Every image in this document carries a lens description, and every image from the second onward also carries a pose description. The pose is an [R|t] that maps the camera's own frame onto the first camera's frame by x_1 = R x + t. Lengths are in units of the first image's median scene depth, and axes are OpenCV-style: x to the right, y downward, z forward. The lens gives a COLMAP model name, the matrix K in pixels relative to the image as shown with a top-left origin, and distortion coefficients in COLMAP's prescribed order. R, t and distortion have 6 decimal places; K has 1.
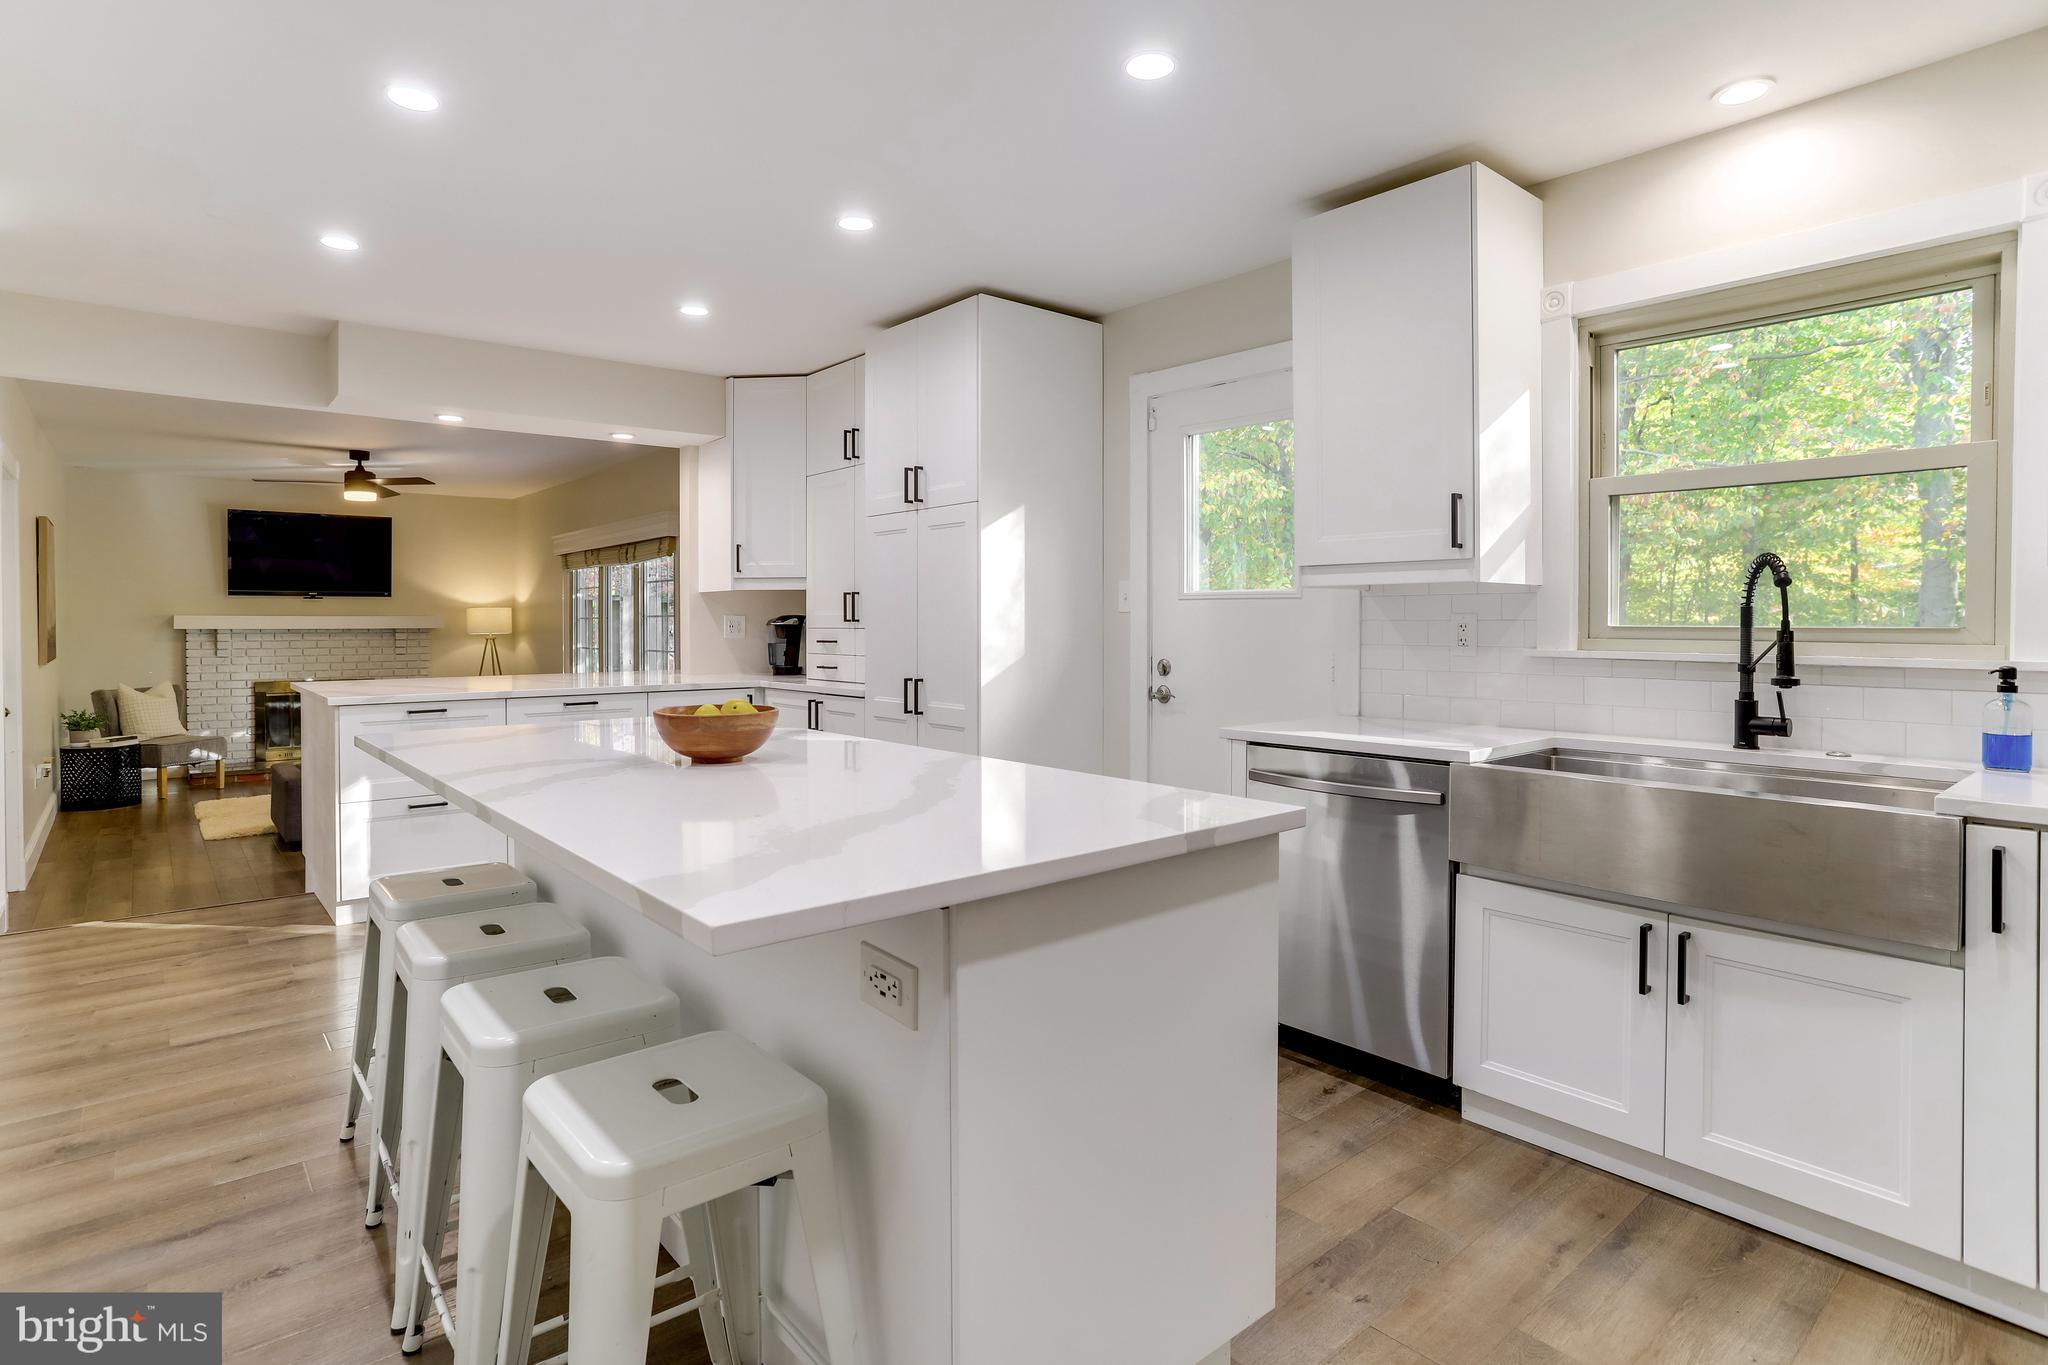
lens RADIAL K [[1045.4, 0, 1019.9], [0, 1045.4, 632.9], [0, 0, 1]] dist [-0.046983, 0.021581]
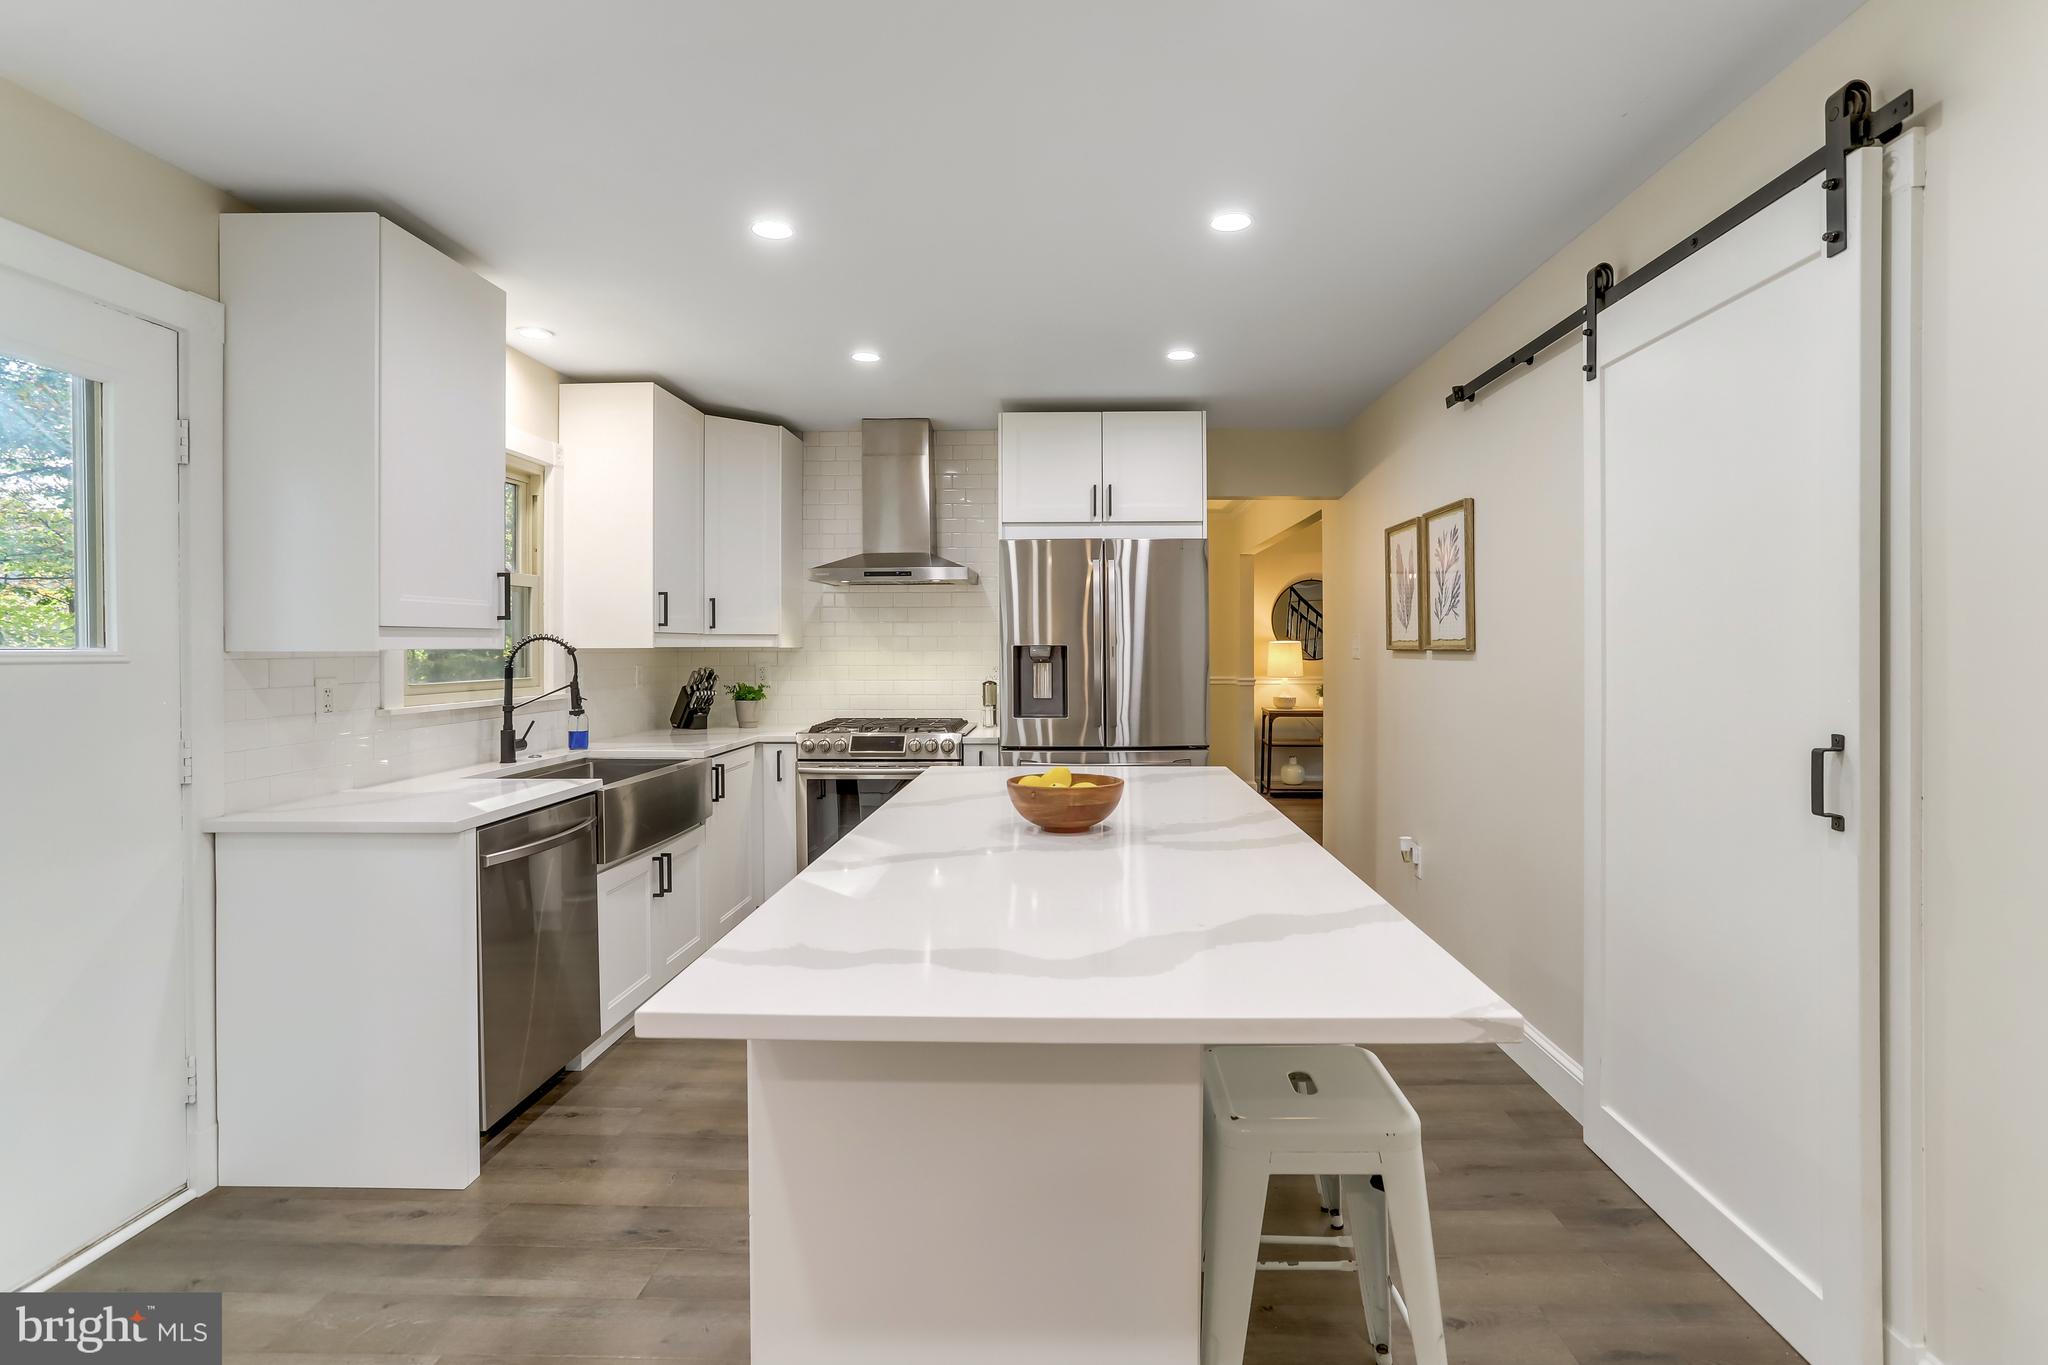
lens RADIAL K [[1015.3, 0, 1040.7], [0, 1015.3, 652.0], [0, 0, 1]] dist [-0.057380, 0.036675]
pose [[-0.734508, -0.003037, 0.678594, -0.232232], [0.009662, 0.999842, 0.014934, -0.016929], [-0.678532, 0.017526, -0.734362, 0.426334]]
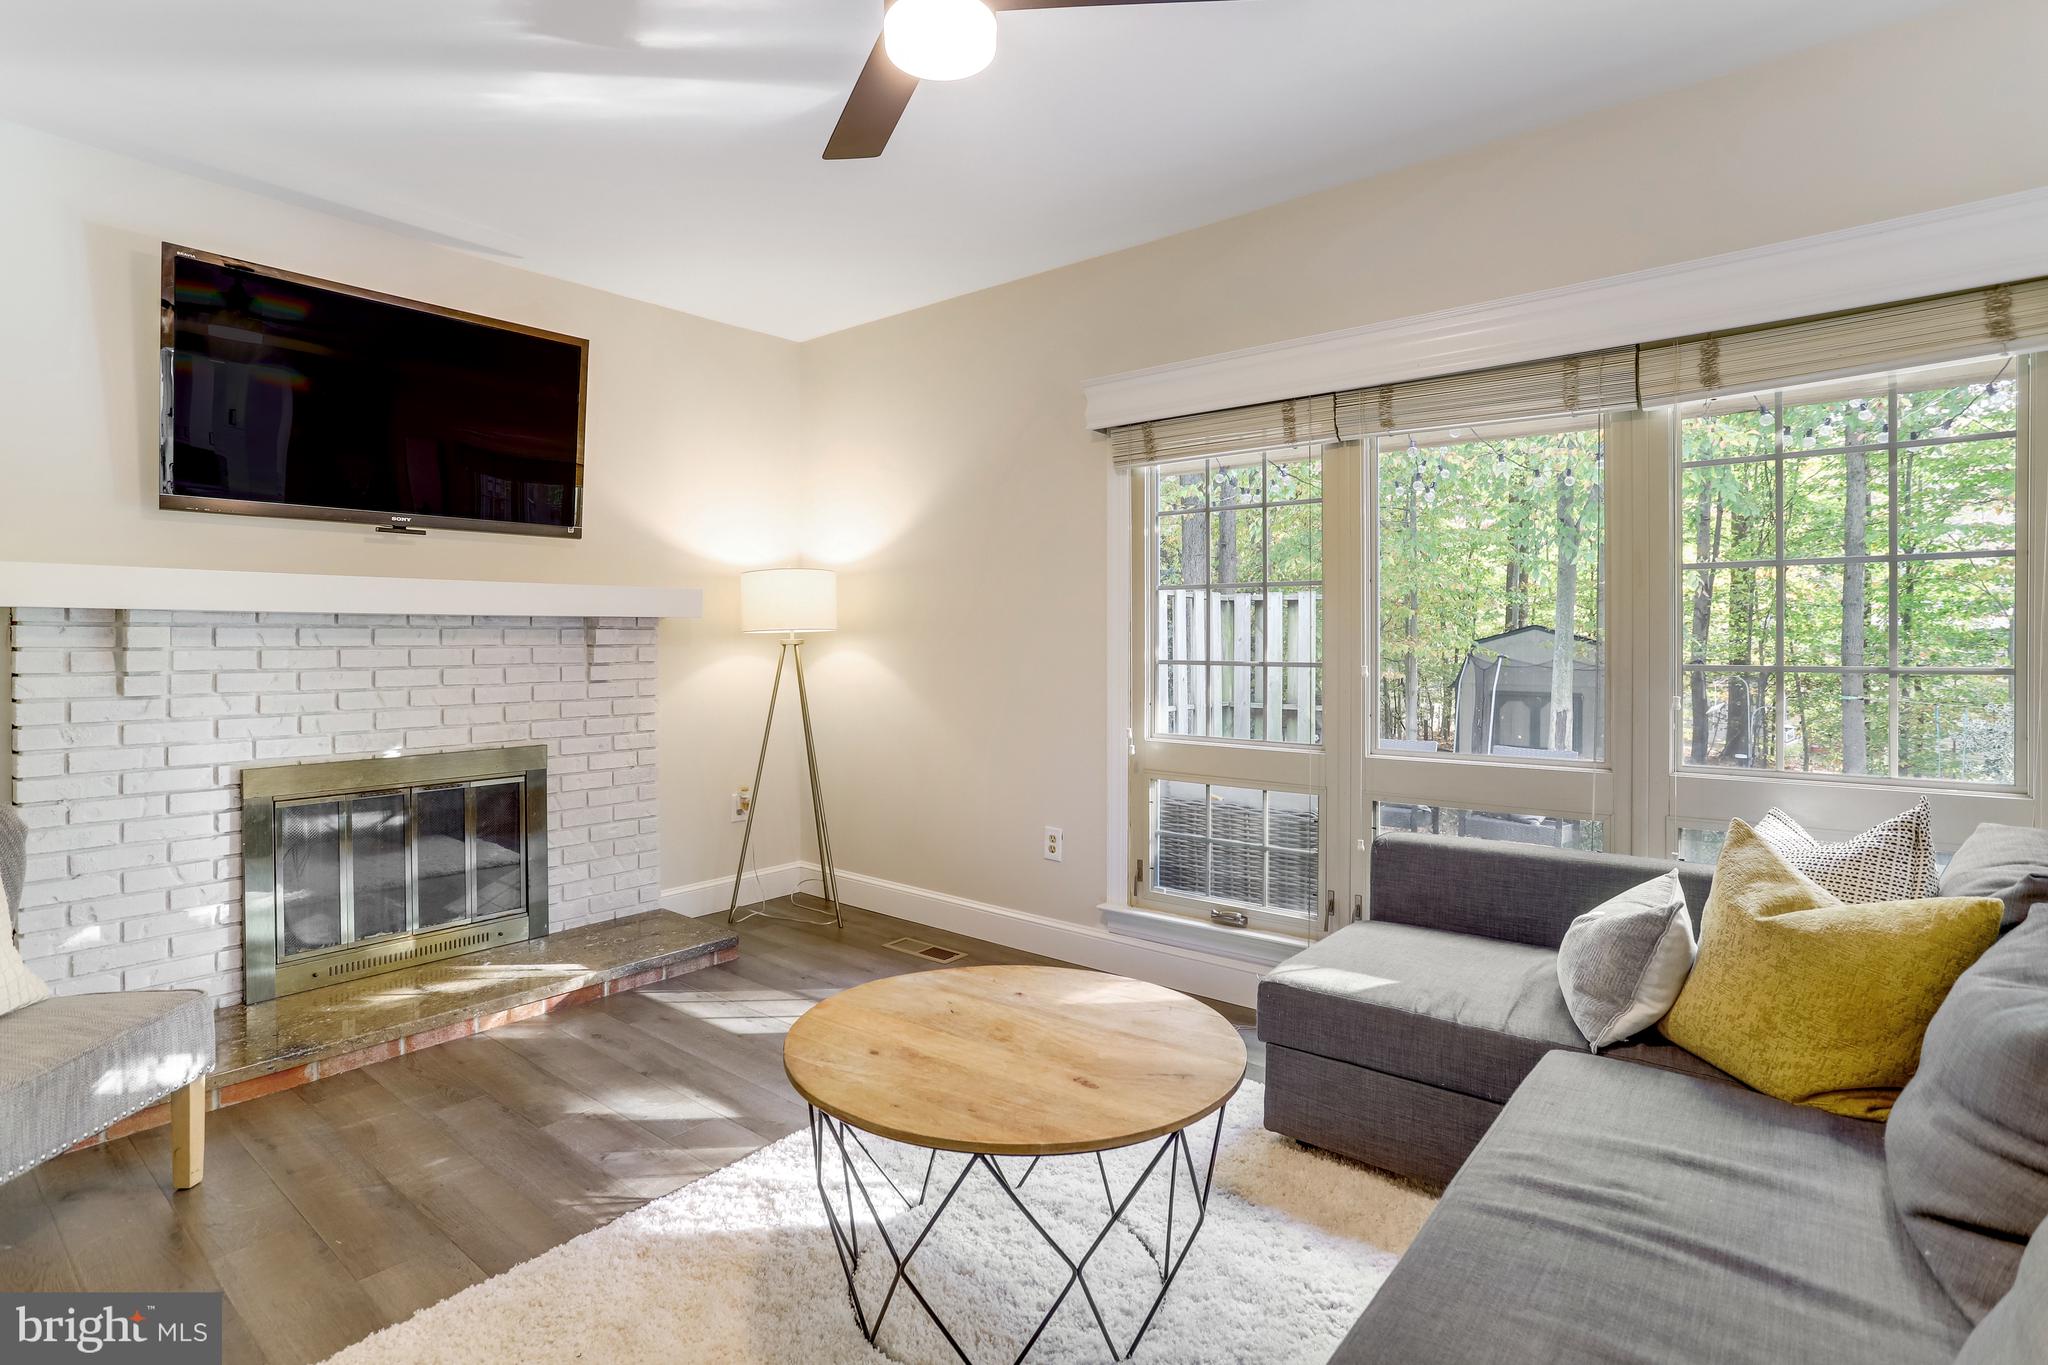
lens RADIAL K [[1005.7, 0, 997.2], [0, 1005.7, 637.6], [0, 0, 1]] dist [-0.054403, 0.028499]
pose [[0.987269, -0.000868, 0.159058, -0.574537], [0.002588, 0.999940, -0.010602, 0.009074], [-0.159039, 0.010879, 0.987212, 0.666796]]
